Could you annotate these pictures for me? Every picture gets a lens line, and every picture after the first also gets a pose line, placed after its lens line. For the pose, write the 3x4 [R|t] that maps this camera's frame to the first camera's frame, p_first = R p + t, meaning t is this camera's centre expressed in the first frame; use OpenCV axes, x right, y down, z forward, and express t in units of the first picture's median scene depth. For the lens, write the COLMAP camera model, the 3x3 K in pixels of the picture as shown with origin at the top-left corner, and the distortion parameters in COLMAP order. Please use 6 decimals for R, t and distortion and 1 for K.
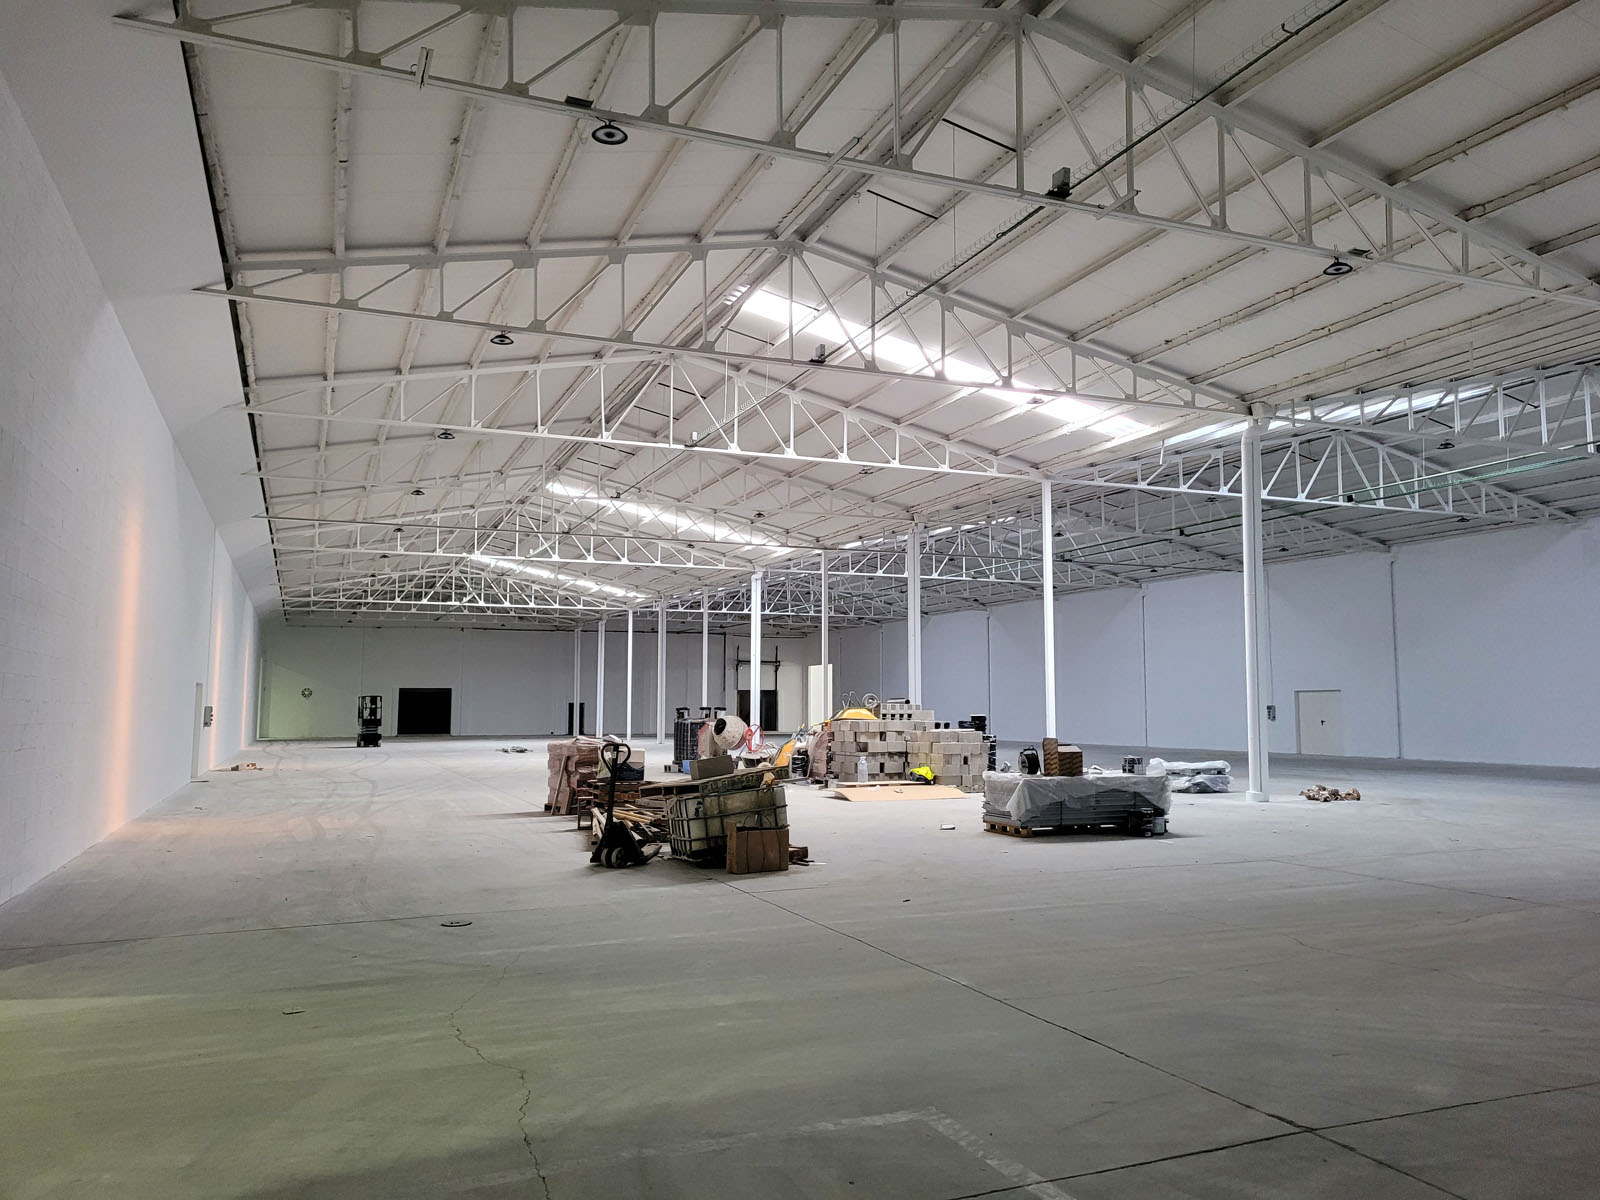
lens RADIAL K [[1160.4, 0, 800.0], [0, 1160.4, 600.0], [0, 0, 1]] dist [0.054700, -0.066016]
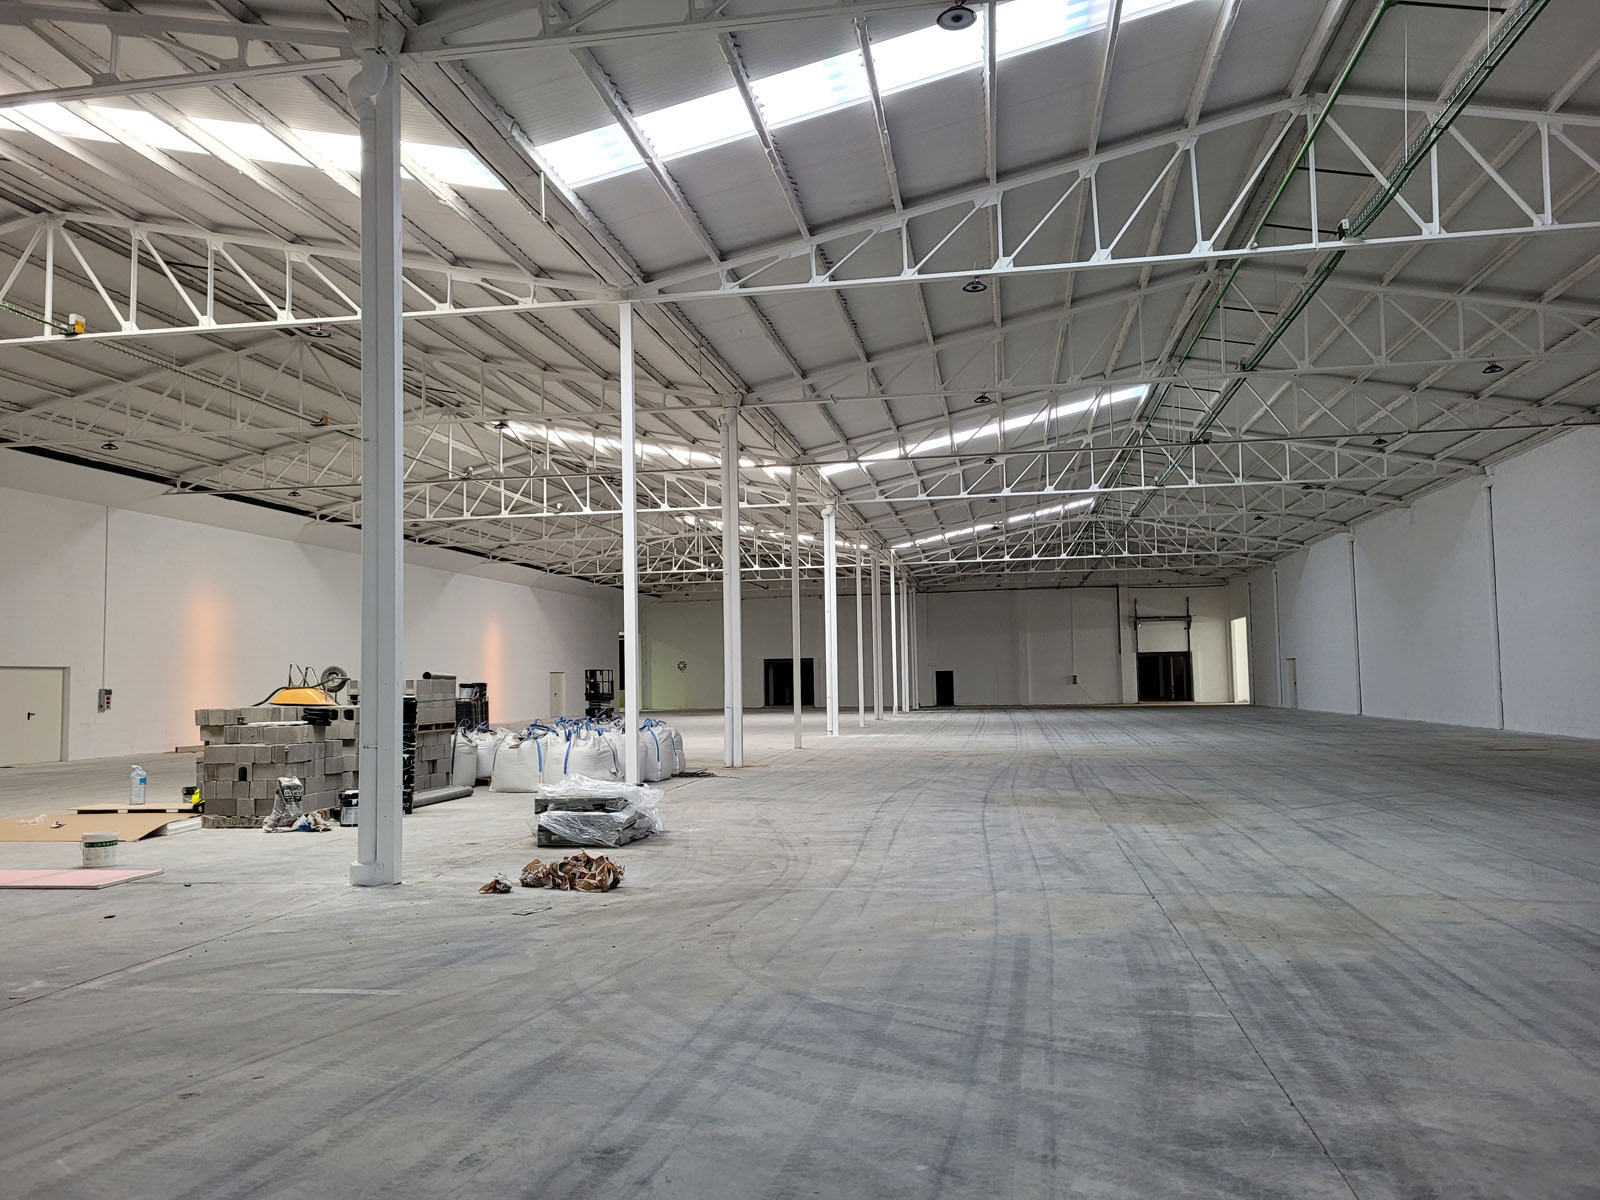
lens RADIAL K [[1160.4, 0, 800.0], [0, 1160.4, 600.0], [0, 0, 1]] dist [0.054700, -0.066016]
pose [[0.839173, -0.050804, -0.541487, 0.329192], [0.066708, 0.997725, 0.009771, 0.026724], [0.539758, -0.044321, 0.840652, 0.288500]]
